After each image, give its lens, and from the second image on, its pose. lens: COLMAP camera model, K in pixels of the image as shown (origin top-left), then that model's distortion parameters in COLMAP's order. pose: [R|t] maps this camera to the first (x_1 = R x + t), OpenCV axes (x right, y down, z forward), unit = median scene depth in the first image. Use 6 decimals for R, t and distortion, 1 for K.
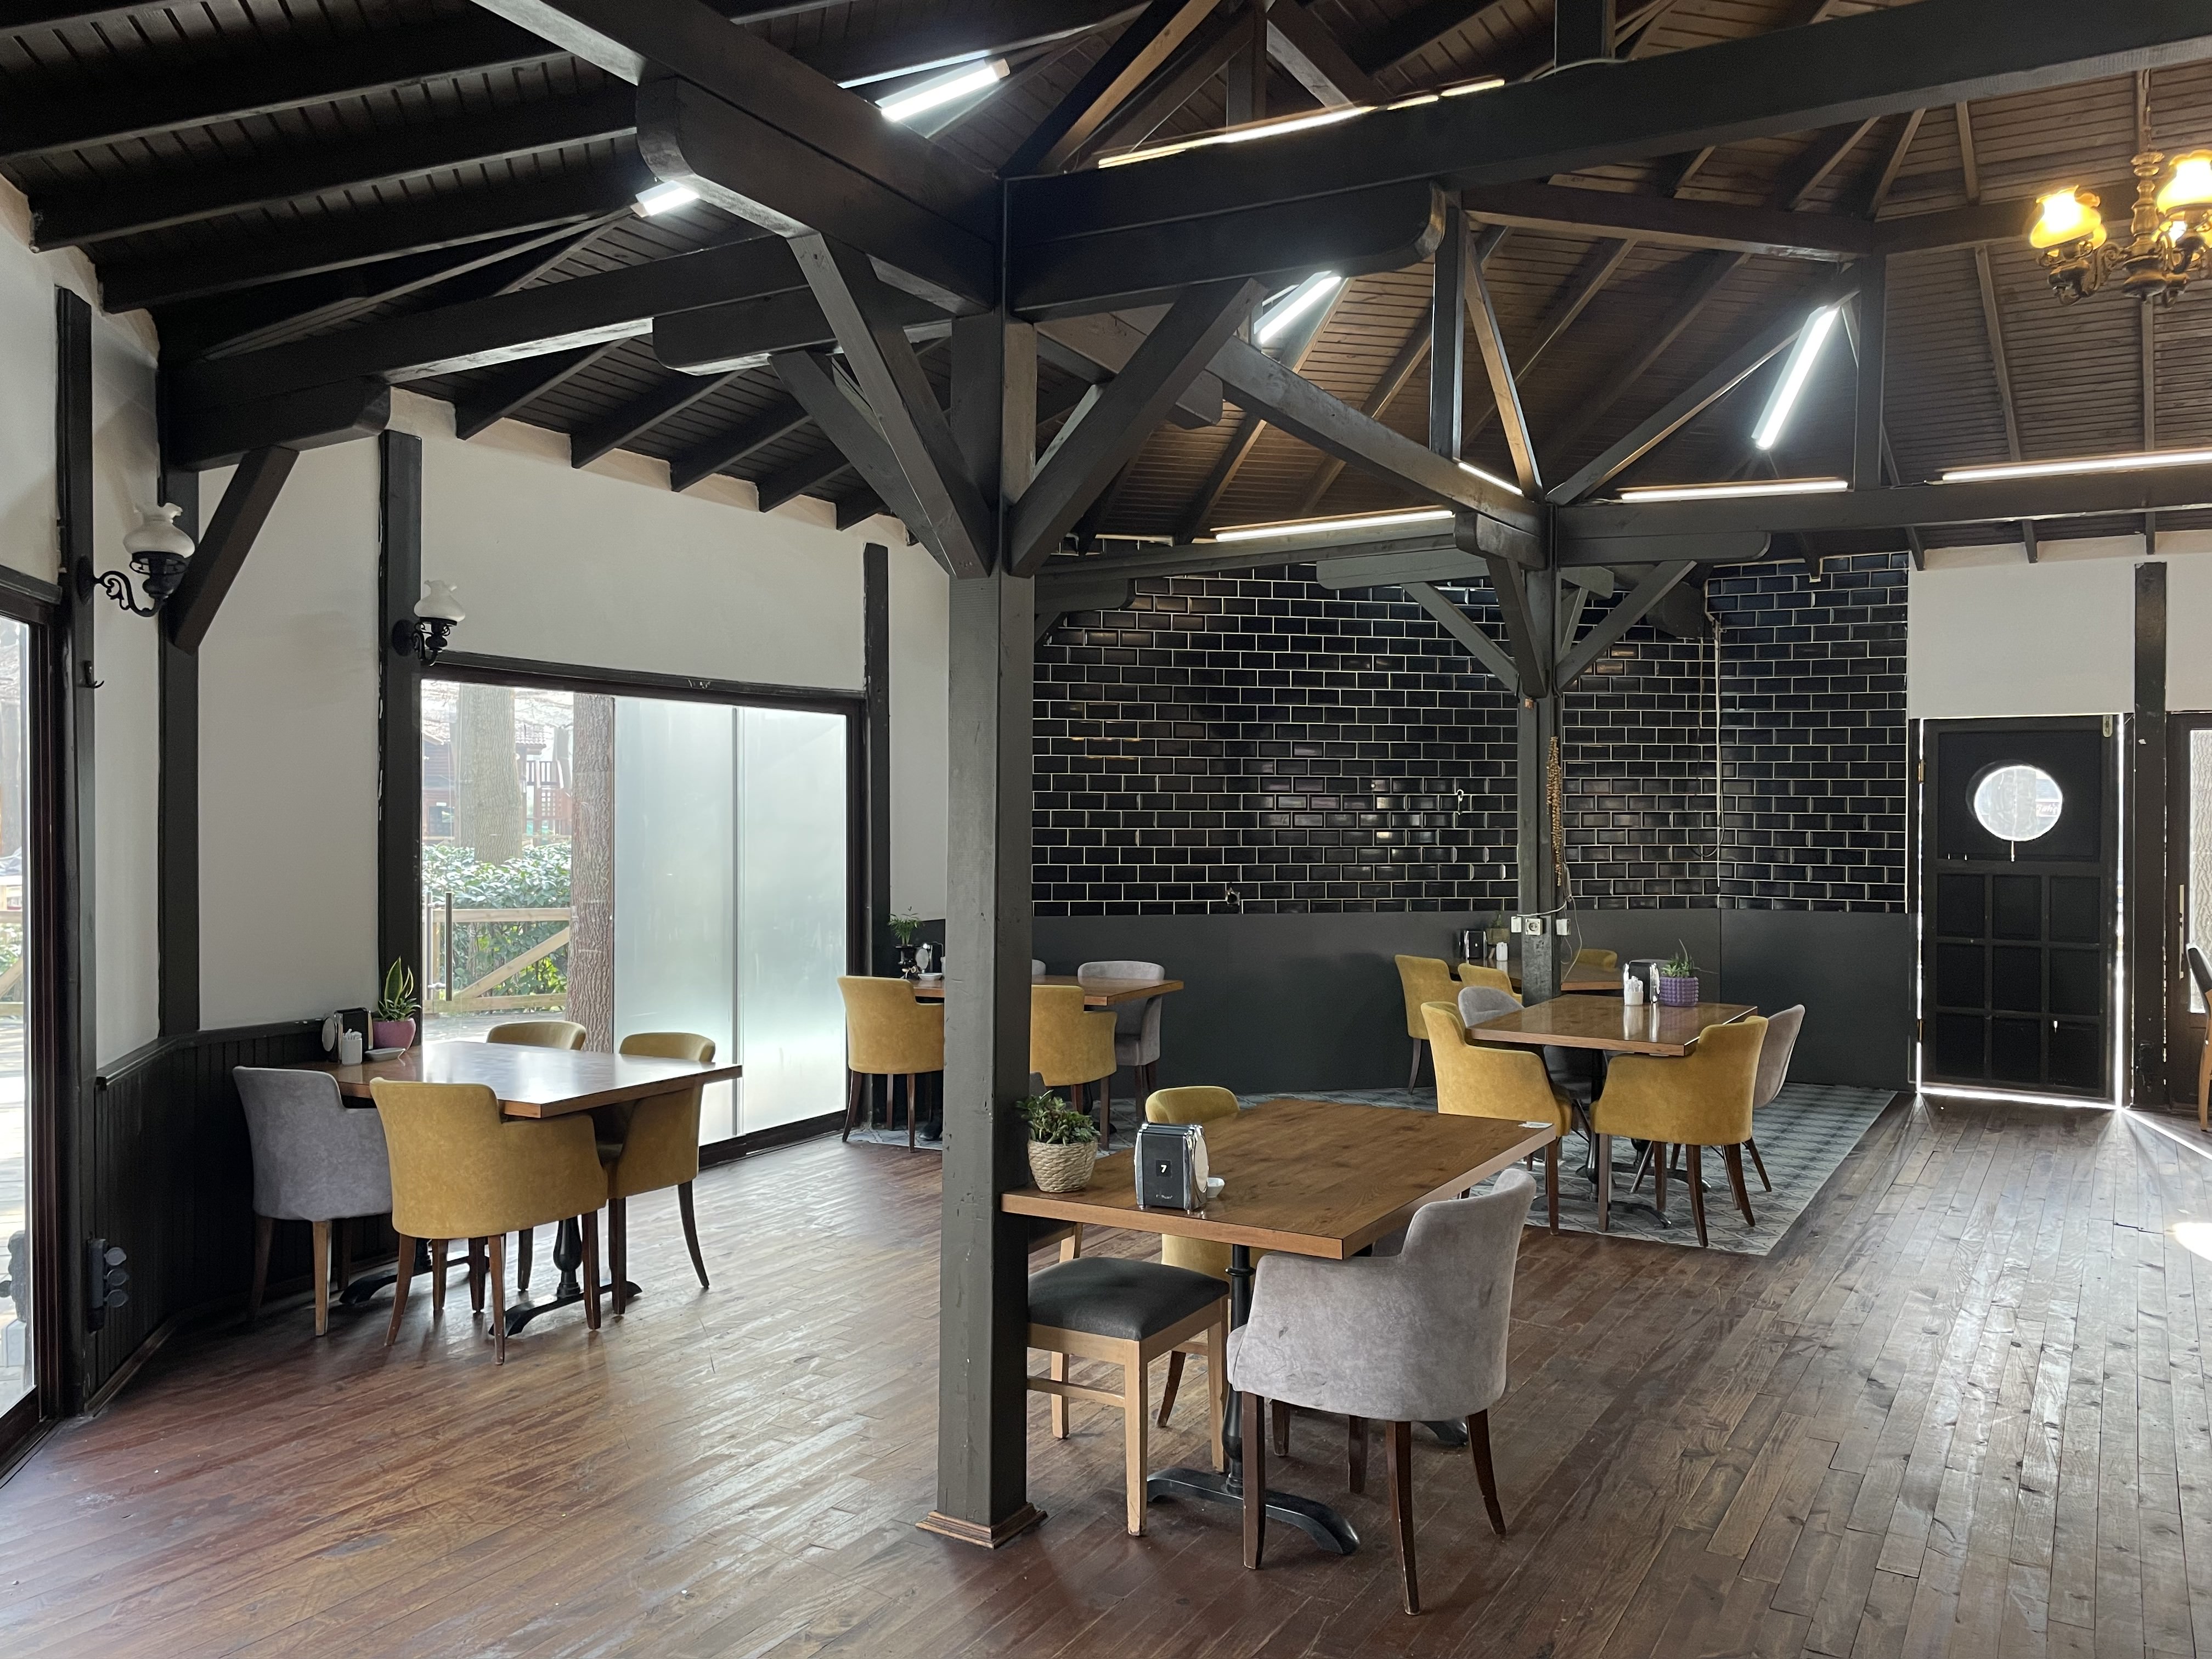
lens RADIAL K [[1689.5, 0, 1103.4], [0, 1689.5, 831.4], [0, 0, 1]] dist [0.081961, -0.097871]
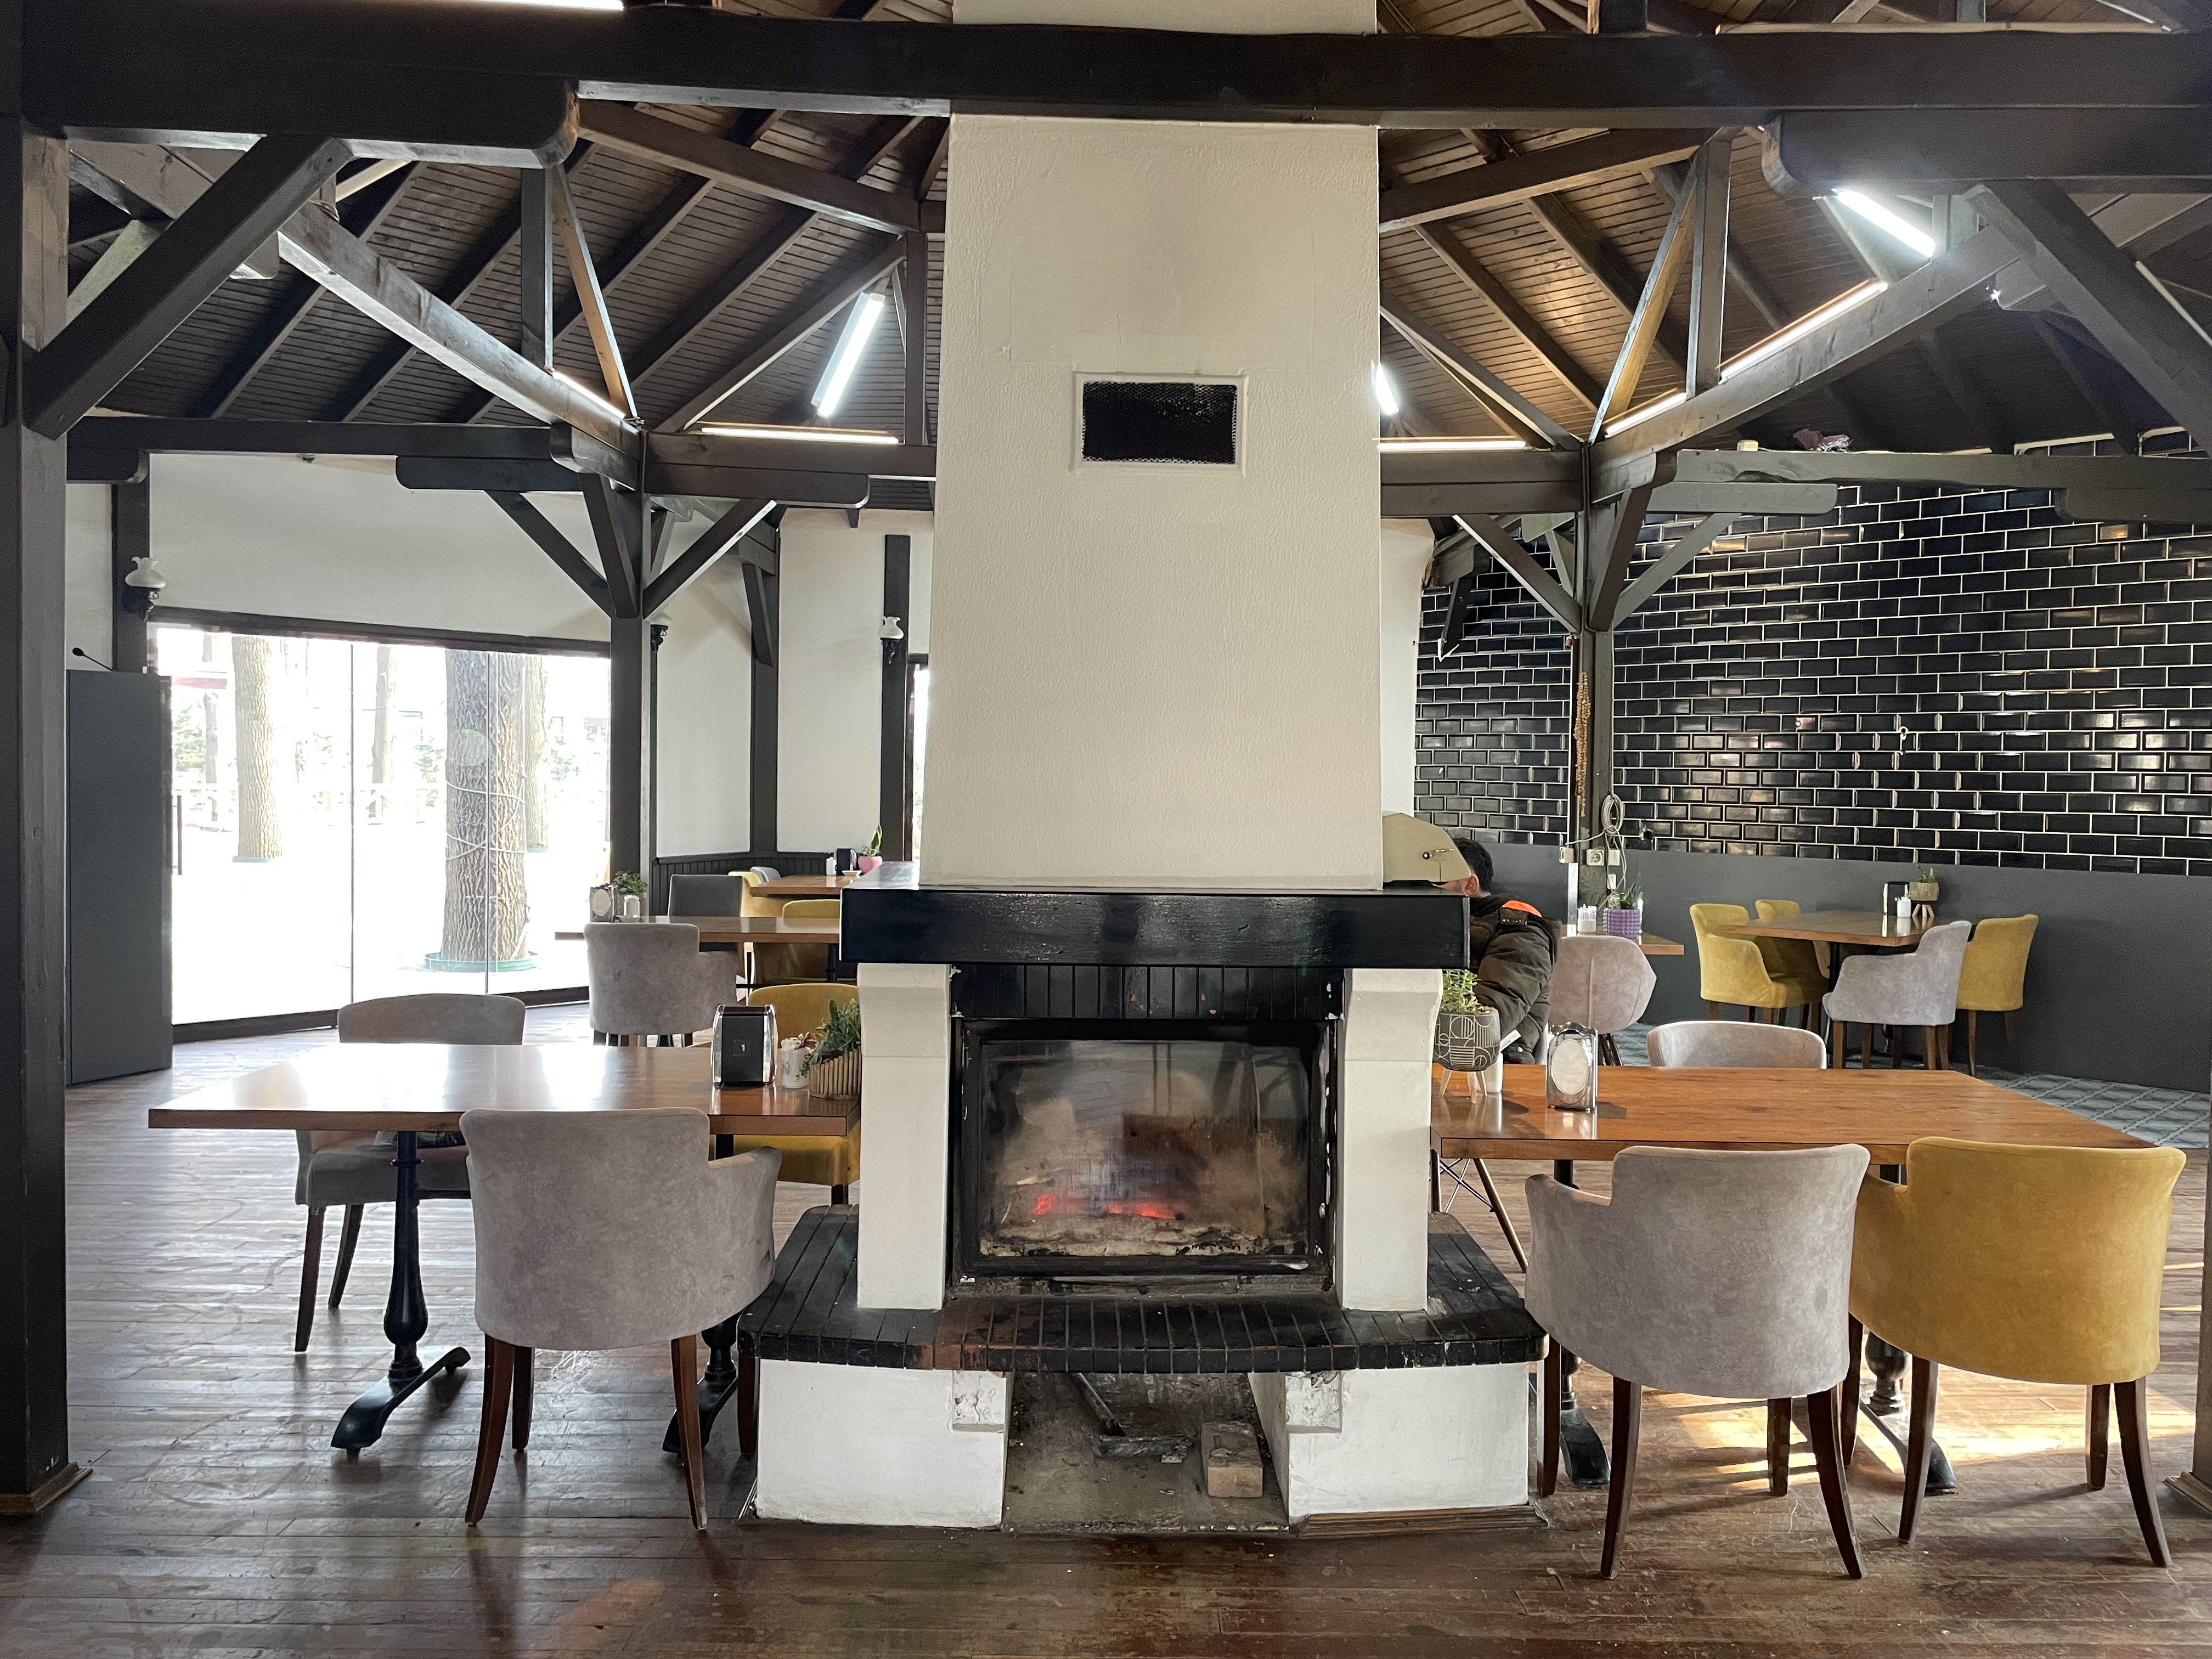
lens RADIAL K [[1689.5, 0, 1089.9], [0, 1689.5, 822.8], [0, 0, 1]] dist [0.081961, -0.097871]
pose [[0.513921, 0.034459, -0.857145, 0.788075], [-0.022527, 0.999390, 0.026671, 0.012022], [0.857542, 0.005602, 0.514384, 0.168839]]
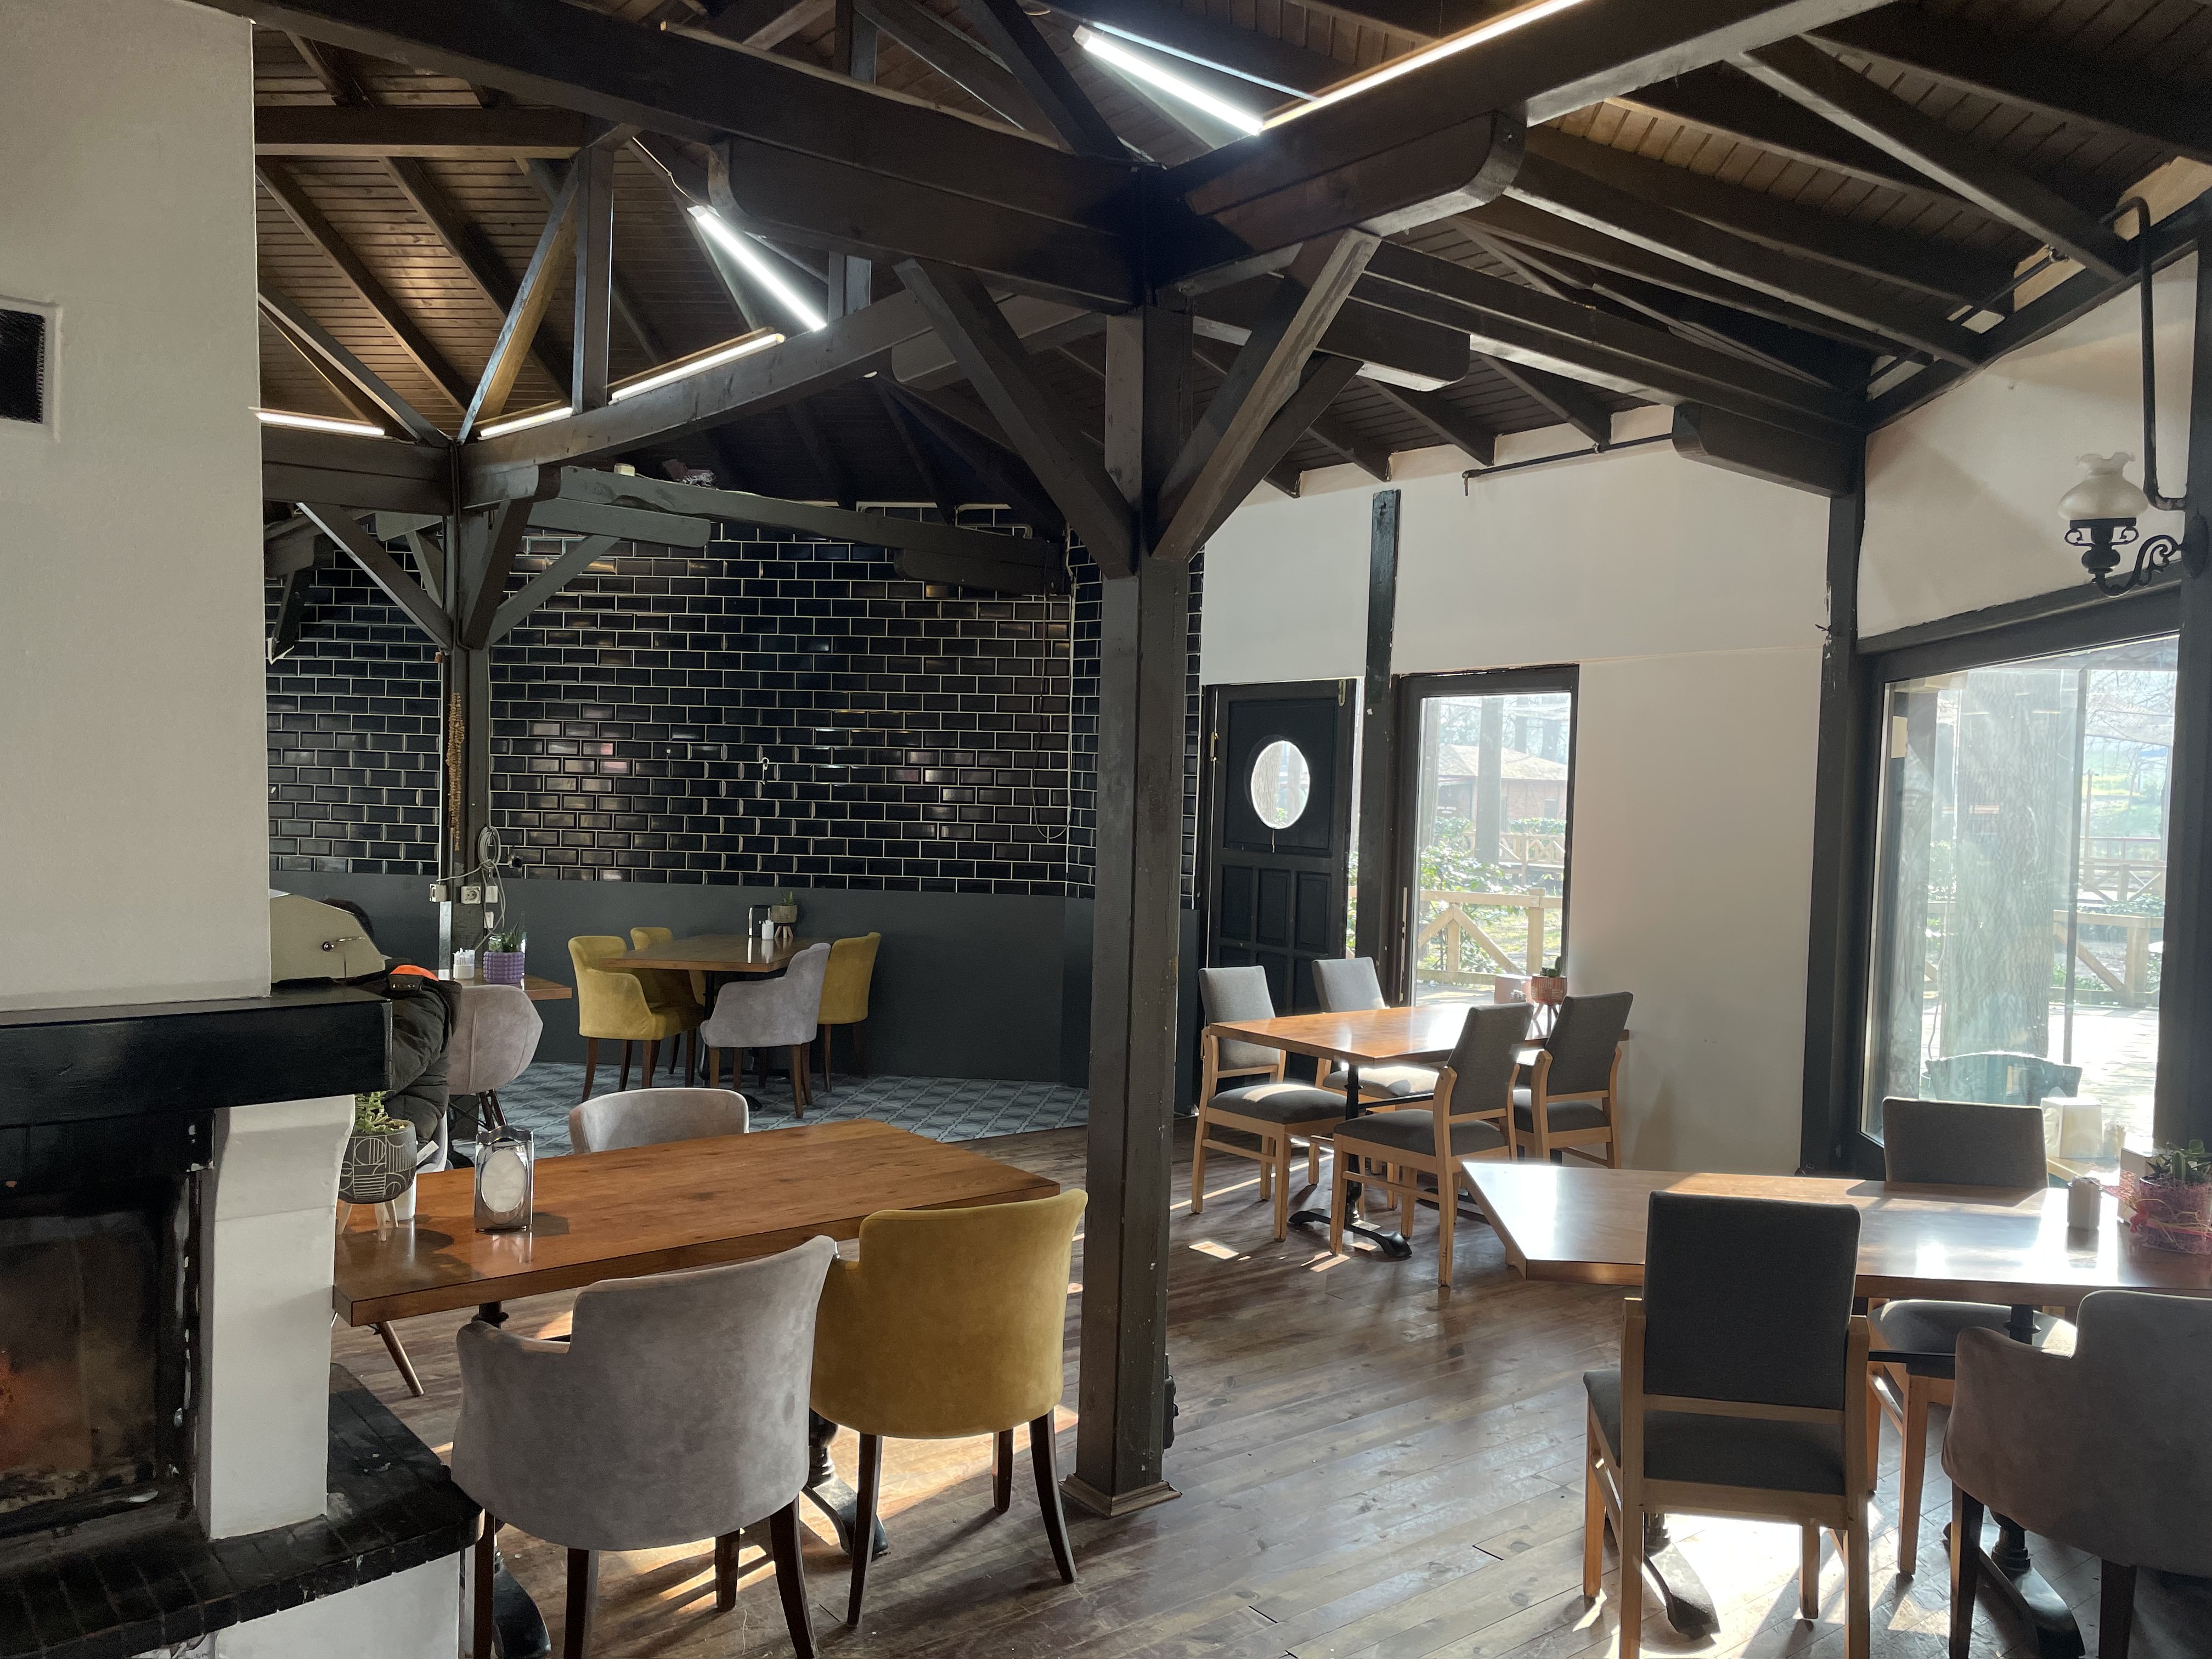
lens RADIAL K [[1689.5, 0, 1126.9], [0, 1689.5, 836.1], [0, 0, 1]] dist [0.081961, -0.097871]
pose [[0.938699, 0.033584, -0.343099, 0.742819], [-0.030671, 0.999433, 0.013914, -0.000311], [0.343372, -0.002538, 0.939196, 0.188973]]
